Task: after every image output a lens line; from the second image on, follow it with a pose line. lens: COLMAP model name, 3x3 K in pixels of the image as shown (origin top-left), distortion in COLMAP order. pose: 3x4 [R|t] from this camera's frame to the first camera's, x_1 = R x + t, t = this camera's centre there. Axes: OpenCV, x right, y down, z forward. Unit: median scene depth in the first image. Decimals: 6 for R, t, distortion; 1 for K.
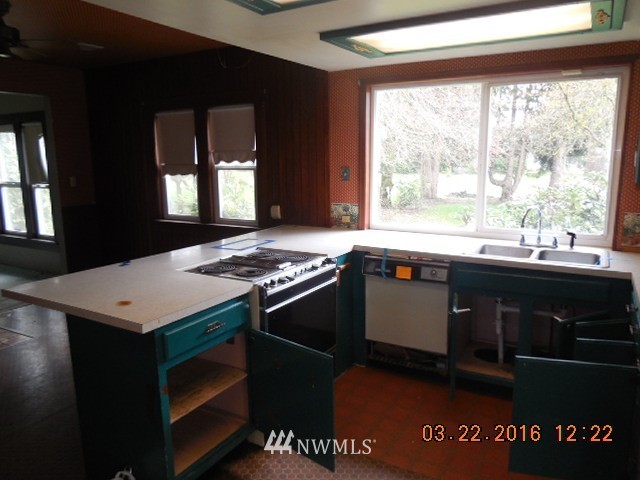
lens RADIAL K [[478.7, 0, 320.0], [0, 478.7, 240.0], [0, 0, 1]] dist [0.004986, 0.003913]
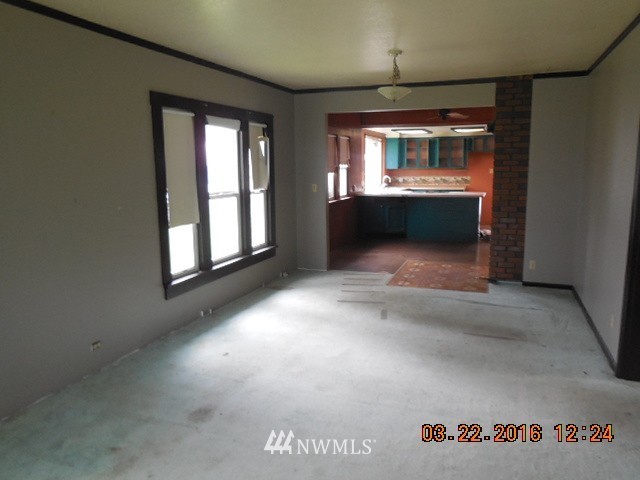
lens RADIAL K [[478.7, 0, 320.0], [0, 478.7, 240.0], [0, 0, 1]] dist [0.004986, 0.003913]
pose [[-0.161390, -0.155773, 0.974519, -1.686595], [0.156944, 0.970847, 0.181177, -0.188626], [-0.974331, 0.182185, -0.132237, 1.133714]]
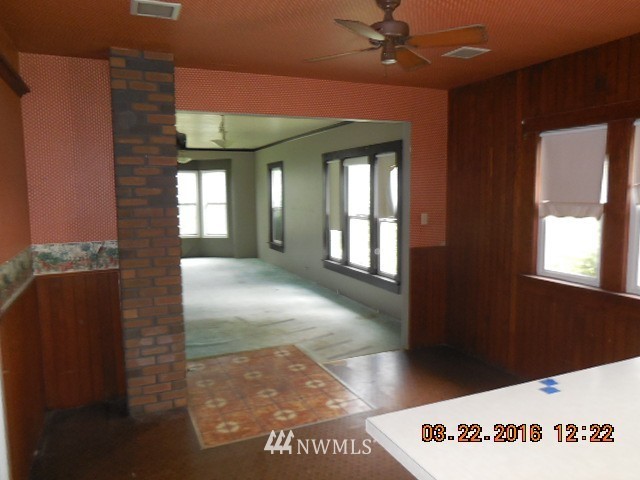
lens RADIAL K [[478.7, 0, 320.0], [0, 478.7, 240.0], [0, 0, 1]] dist [0.004986, 0.003913]
pose [[0.807875, 0.066553, -0.585584, -0.148531], [-0.099674, 0.994720, -0.024459, -0.040776], [0.580864, 0.078127, 0.810242, 0.181919]]
